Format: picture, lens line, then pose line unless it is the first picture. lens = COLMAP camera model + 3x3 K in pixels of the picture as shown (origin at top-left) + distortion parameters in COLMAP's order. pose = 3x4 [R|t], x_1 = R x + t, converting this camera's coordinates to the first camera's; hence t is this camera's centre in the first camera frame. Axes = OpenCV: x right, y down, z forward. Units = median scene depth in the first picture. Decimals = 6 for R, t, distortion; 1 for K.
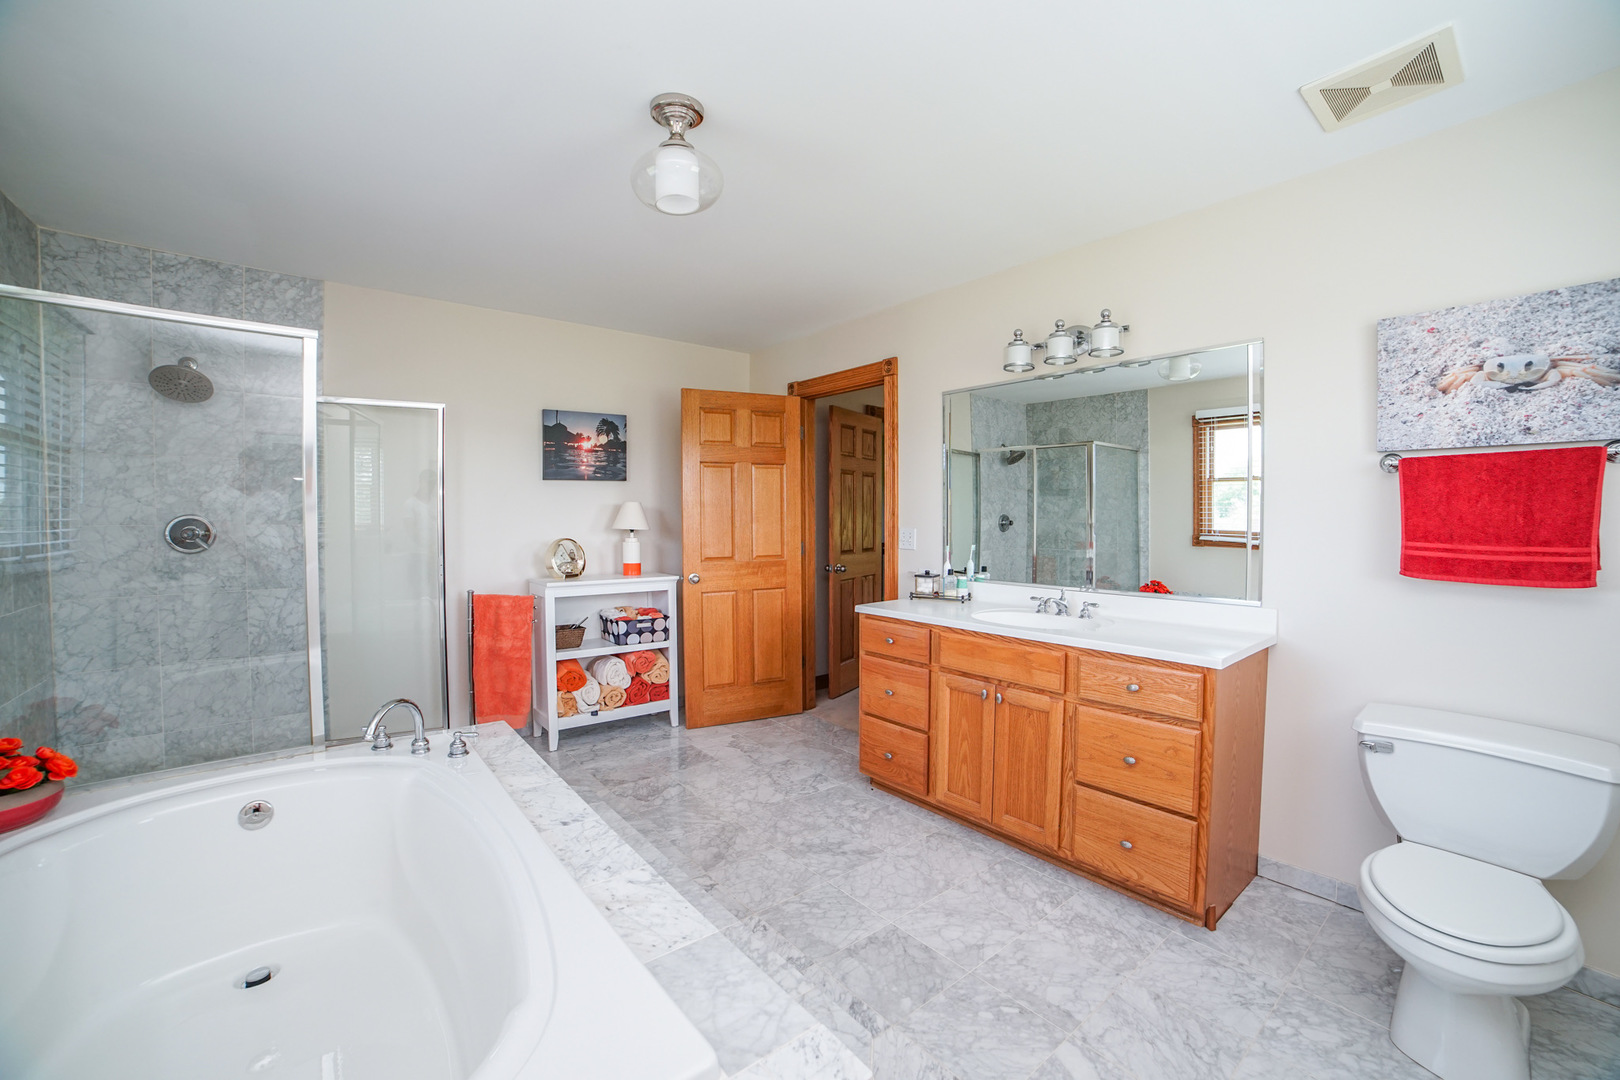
lens RADIAL K [[655.2, 0, 829.8], [0, 655.2, 529.7], [0, 0, 1]] dist [-0.102043, 0.033218]
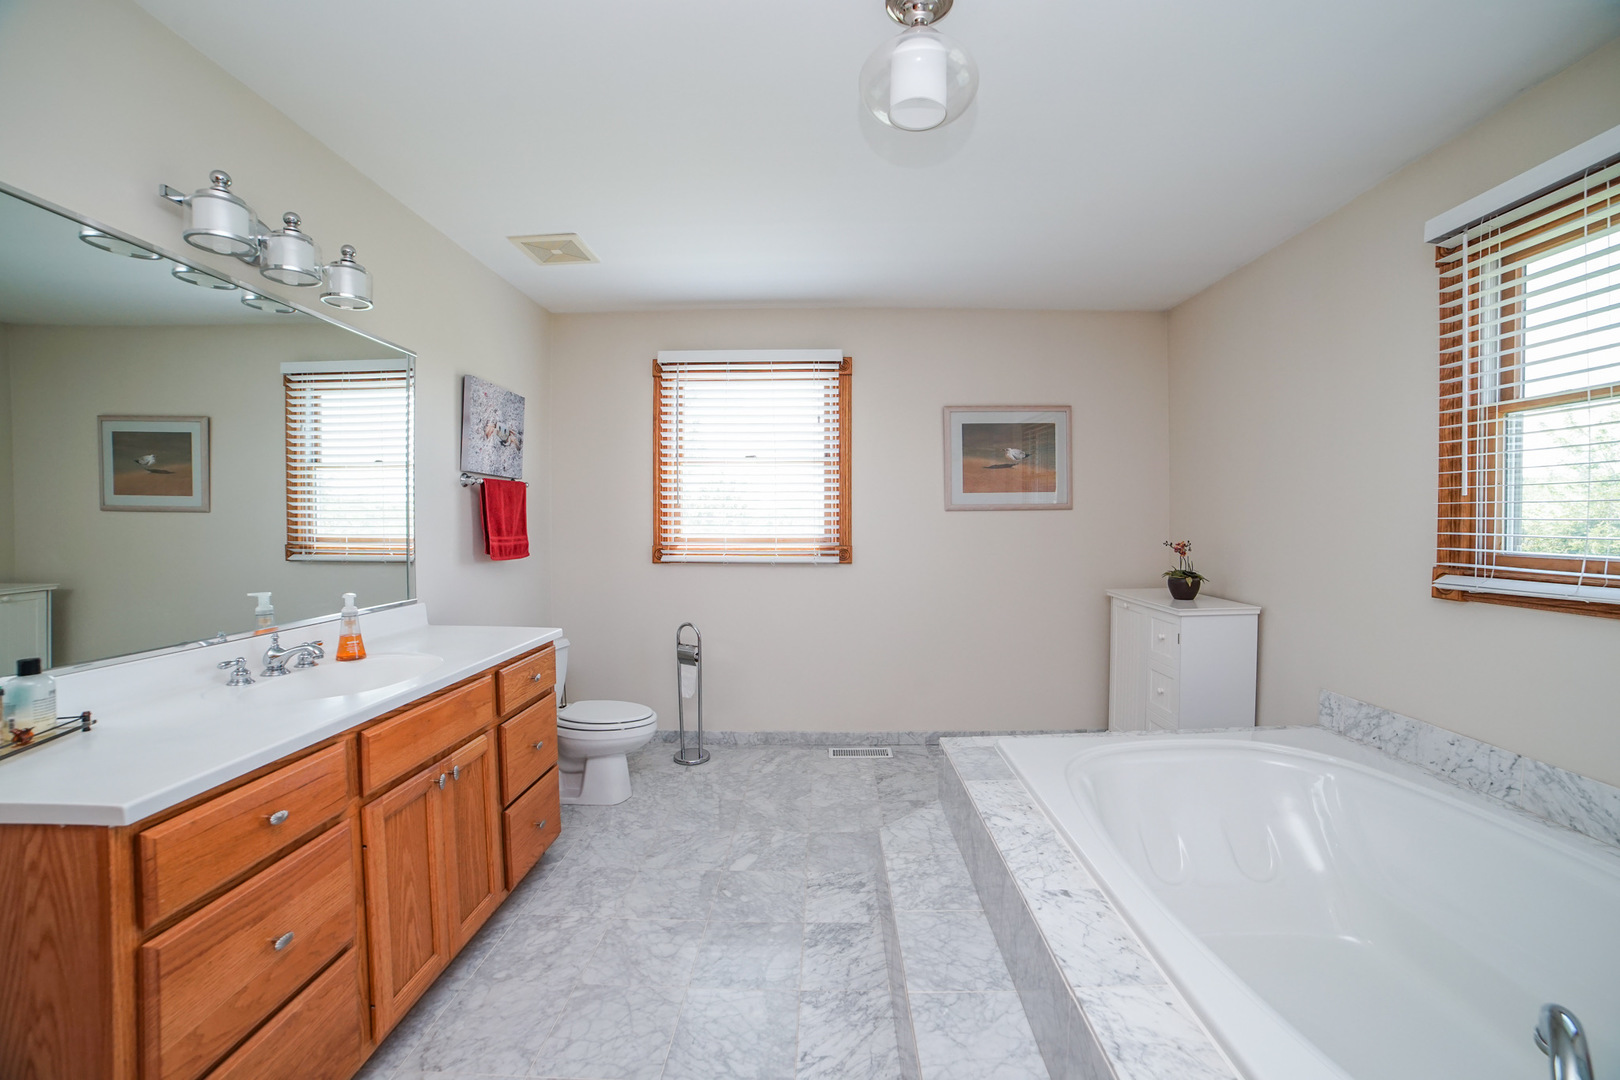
lens RADIAL K [[655.2, 0, 829.8], [0, 655.2, 529.7], [0, 0, 1]] dist [-0.102043, 0.033218]
pose [[-0.762492, -0.010628, 0.646910, -0.630093], [0.013457, 0.999388, 0.032280, -0.024023], [-0.646857, 0.033319, -0.761883, 1.604742]]
